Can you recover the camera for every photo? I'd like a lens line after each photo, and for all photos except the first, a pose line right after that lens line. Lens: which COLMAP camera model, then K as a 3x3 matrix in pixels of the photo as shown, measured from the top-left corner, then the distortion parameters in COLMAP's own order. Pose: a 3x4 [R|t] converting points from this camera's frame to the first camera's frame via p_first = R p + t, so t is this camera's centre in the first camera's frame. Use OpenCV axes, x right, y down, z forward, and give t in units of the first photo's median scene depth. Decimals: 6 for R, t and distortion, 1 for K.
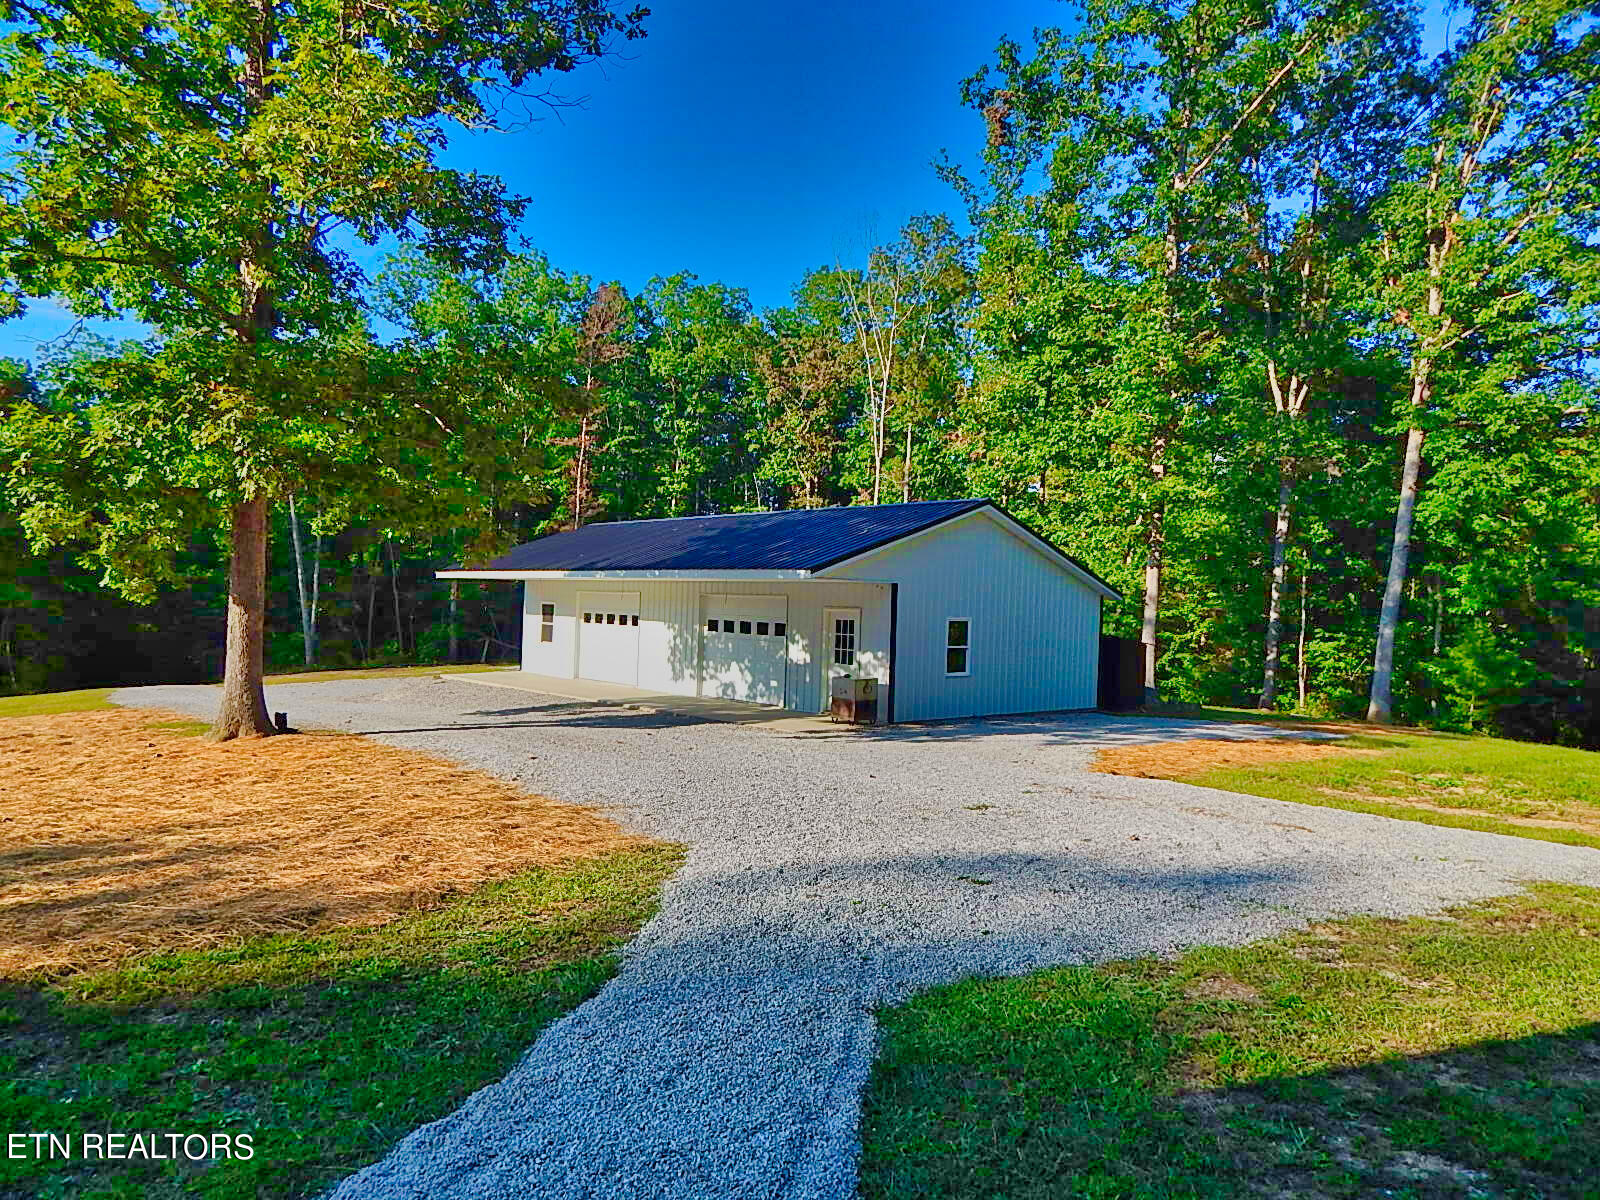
lens RADIAL K [[1056.6, 0, 825.6], [0, 1056.6, 595.3], [0, 0, 1]] dist [-0.003580, -0.003734]
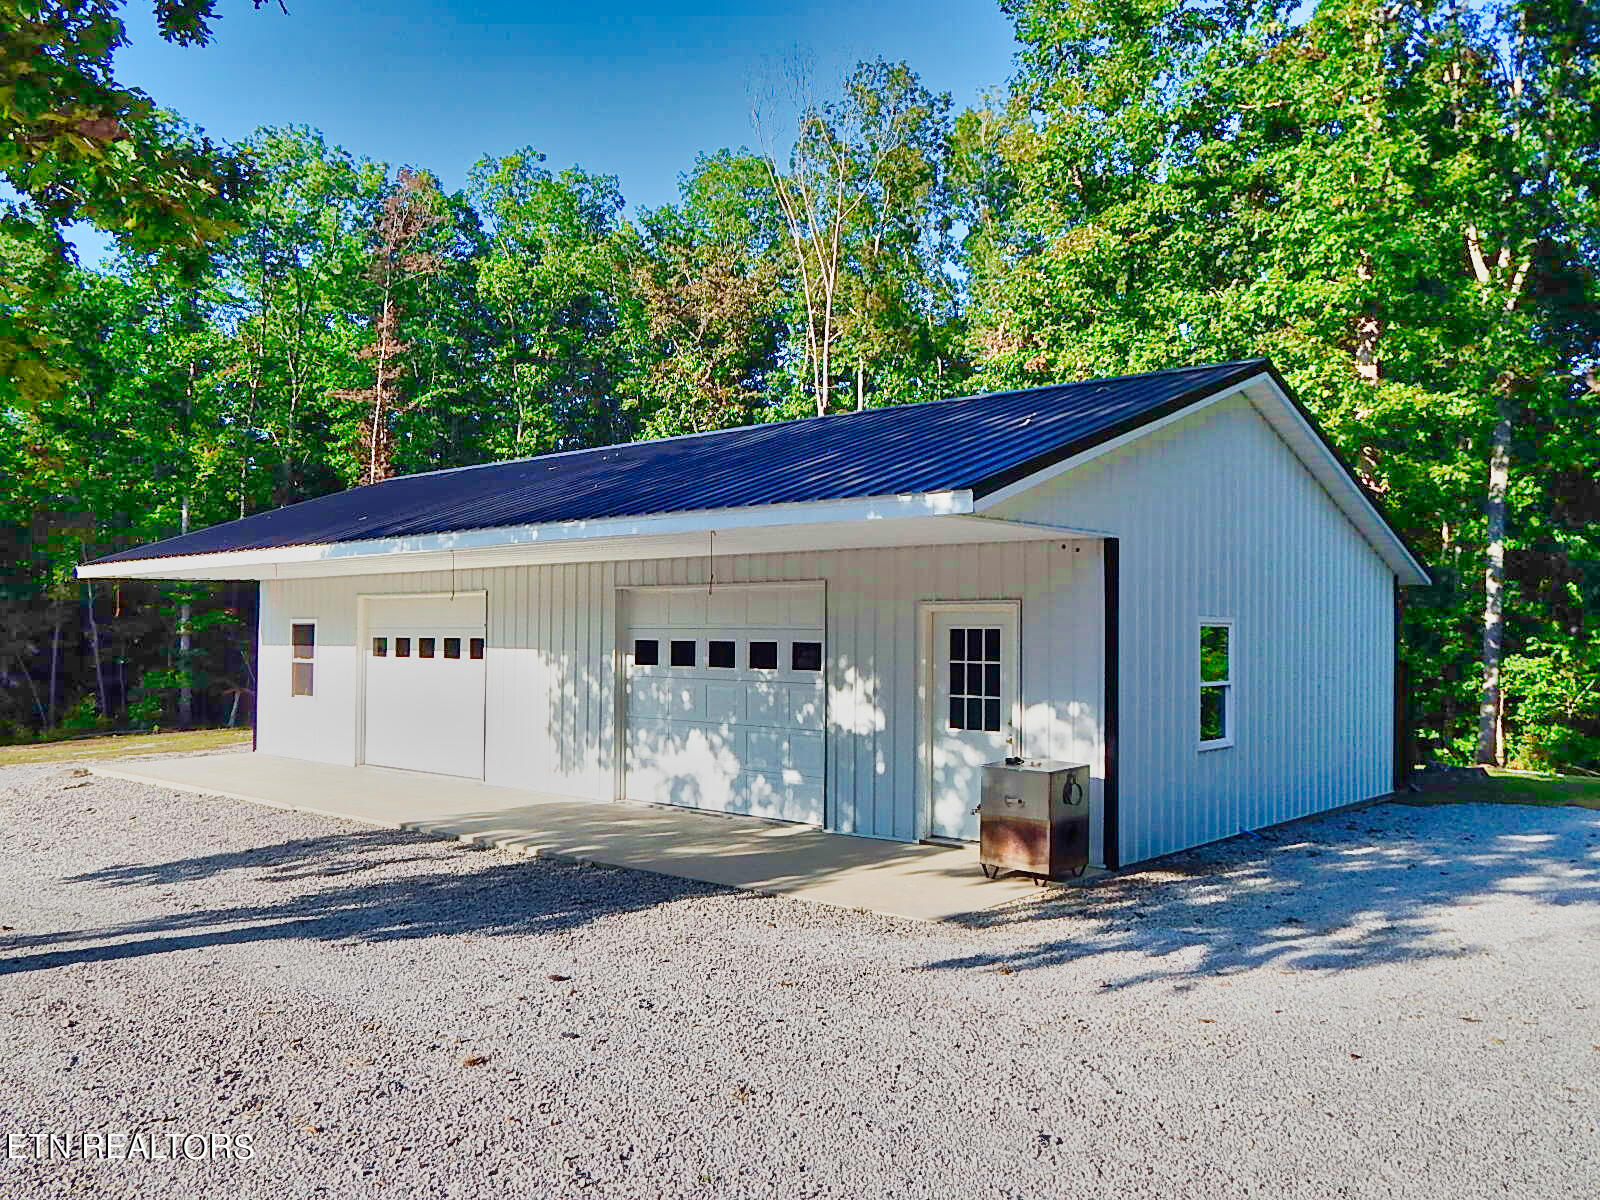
lens RADIAL K [[1295.8, 0, 815.0], [0, 1295.8, 591.7], [0, 0, 1]] dist [-0.016512, -0.000734]
pose [[0.995404, -0.022234, 0.093146, -0.030427], [0.024313, 0.999479, -0.021250, 0.005461], [-0.092625, 0.023417, 0.995426, 0.148424]]
